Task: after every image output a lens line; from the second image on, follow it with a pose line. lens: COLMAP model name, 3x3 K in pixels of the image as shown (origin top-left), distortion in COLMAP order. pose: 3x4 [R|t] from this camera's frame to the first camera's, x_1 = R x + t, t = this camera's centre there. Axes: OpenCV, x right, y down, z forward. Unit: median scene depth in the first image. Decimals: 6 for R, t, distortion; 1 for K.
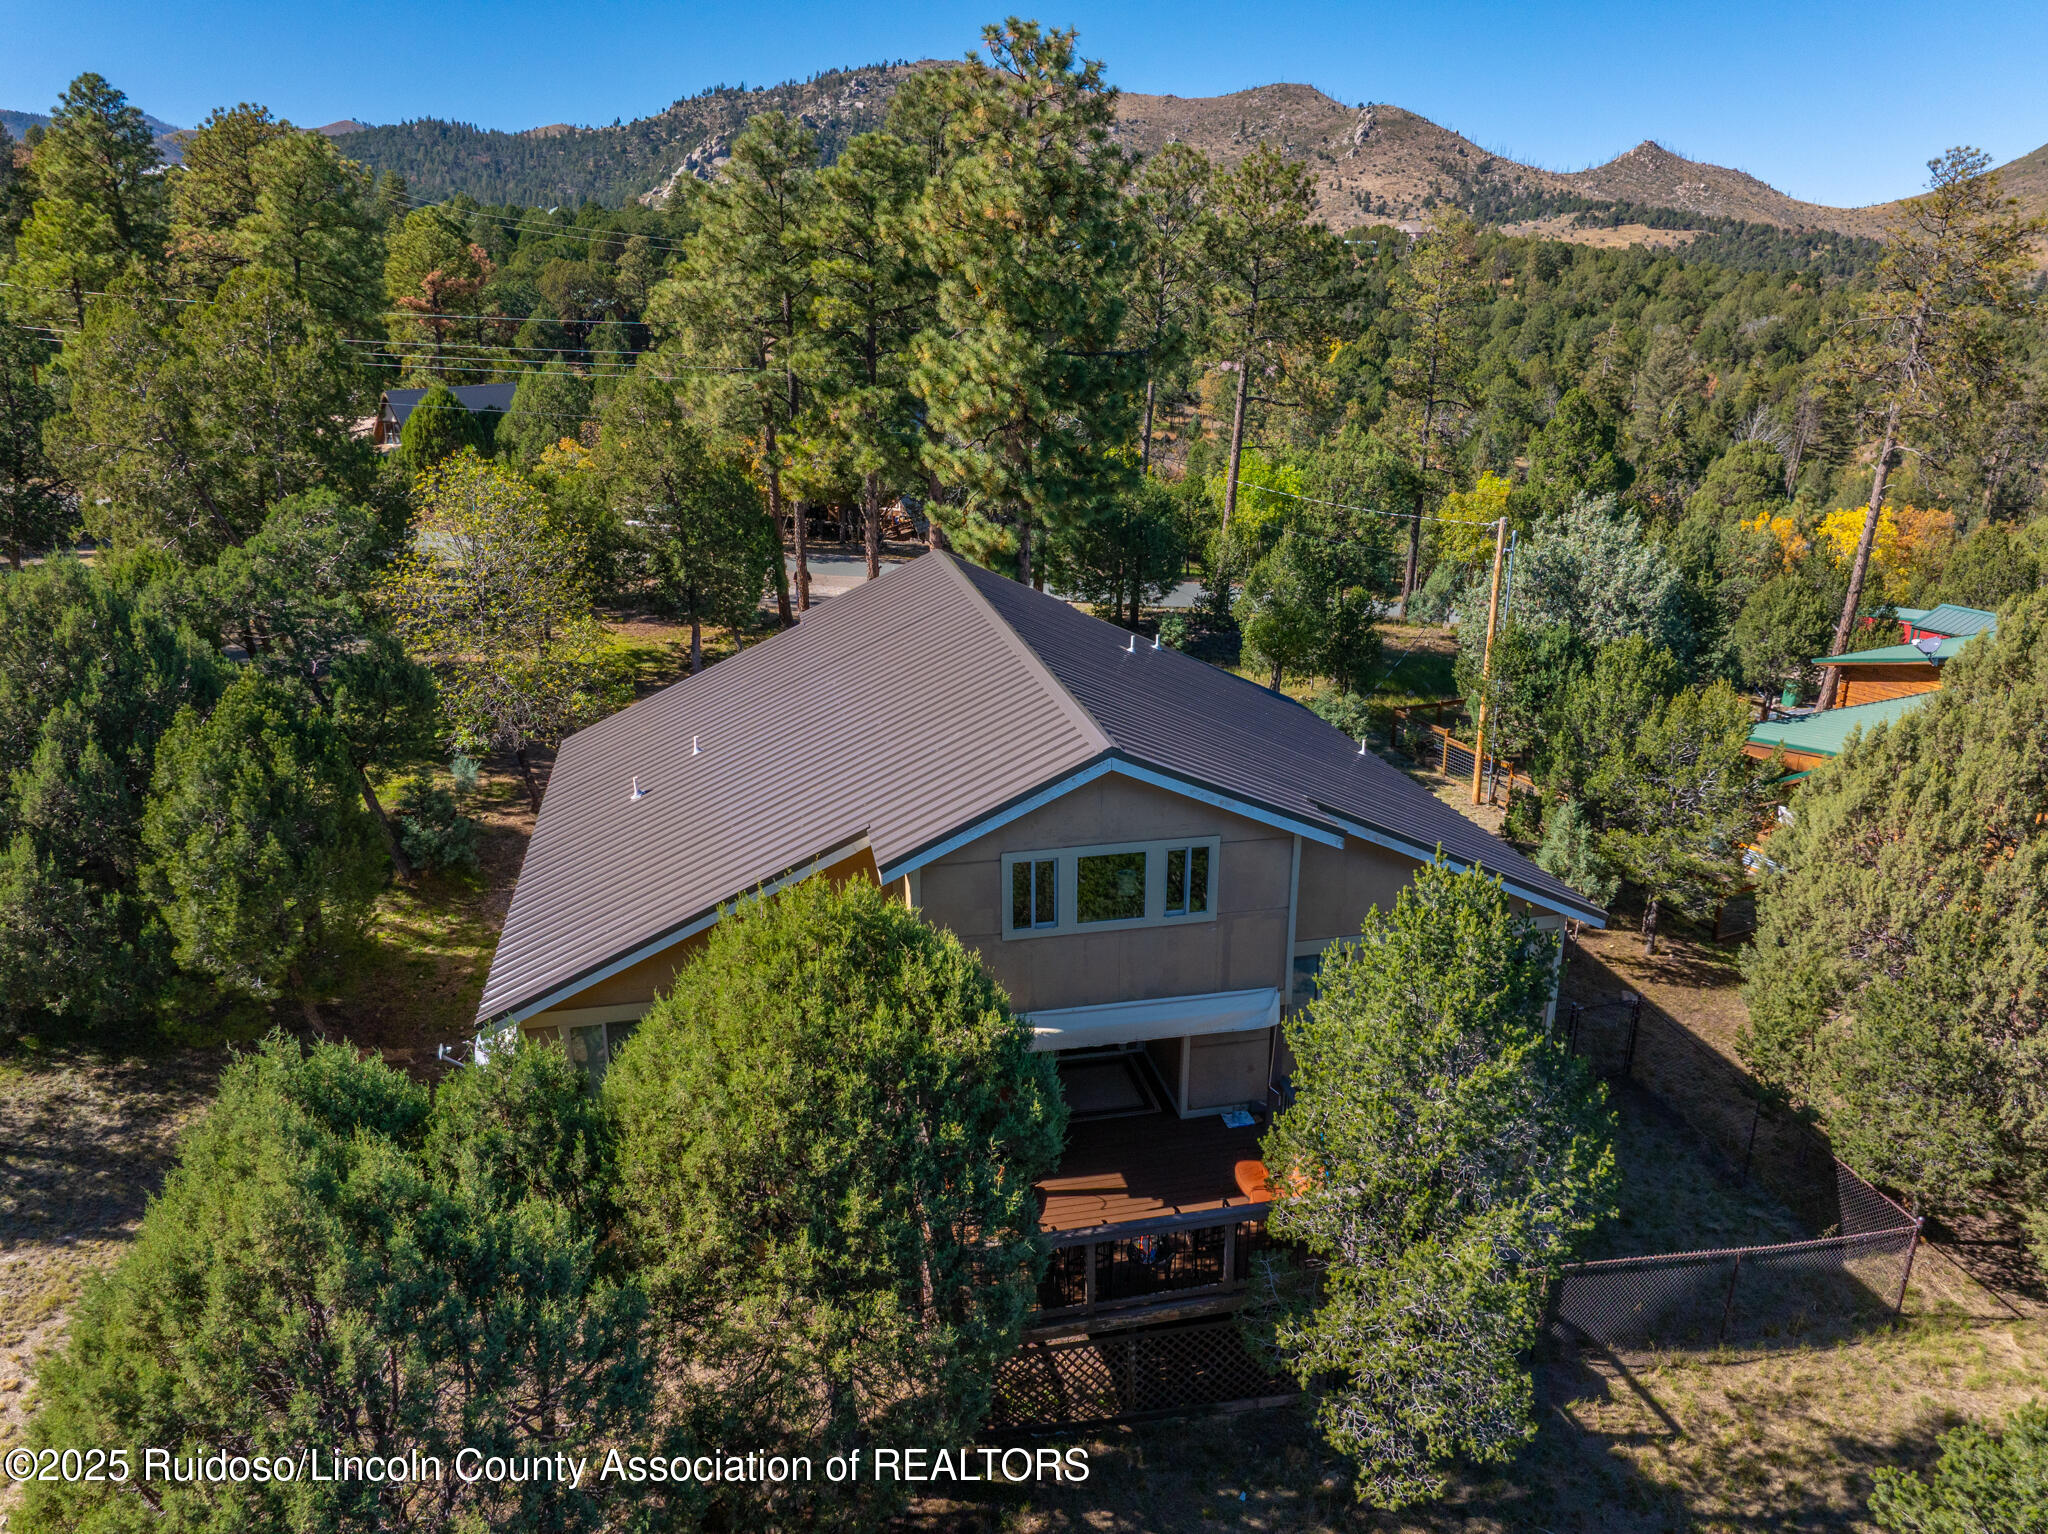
lens RADIAL K [[1453.7, 0, 1029.2], [0, 1453.7, 774.8], [0, 0, 1]] dist [-0.065689, 0.042096]
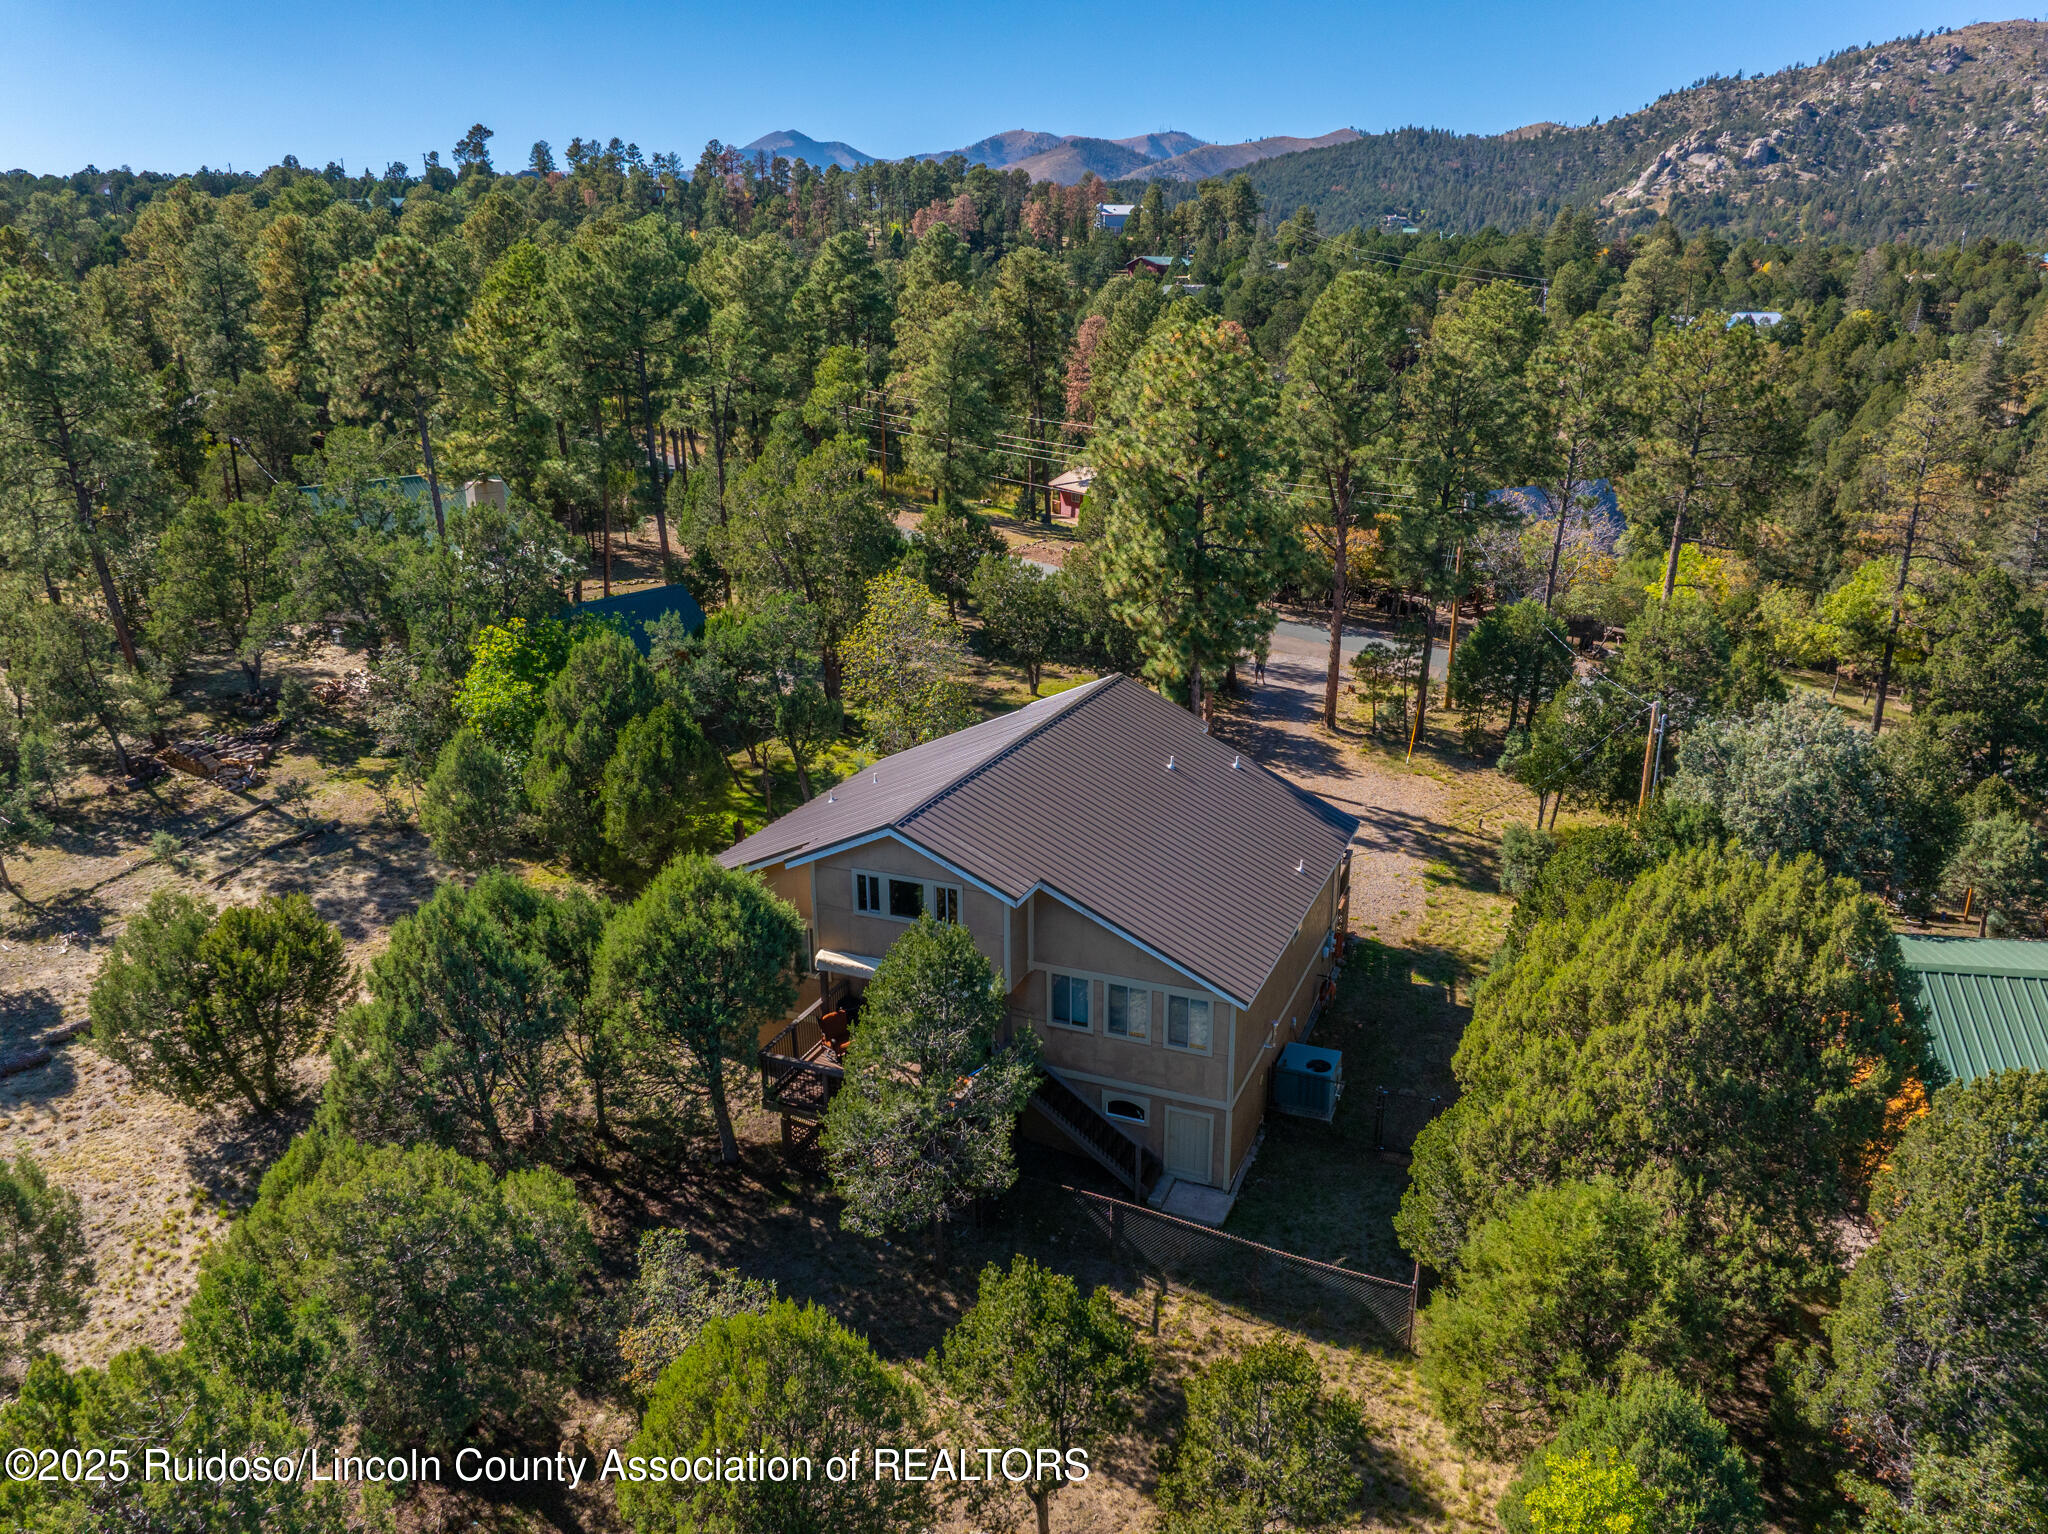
lens RADIAL K [[1460.3, 0, 1028.7], [0, 1460.3, 764.3], [0, 0, 1]] dist [-0.060590, 0.045345]
pose [[0.812662, 0.172260, -0.556693, 0.710034], [-0.174346, 0.983425, 0.049794, -0.125619], [0.556043, 0.056592, 0.829225, -0.265921]]
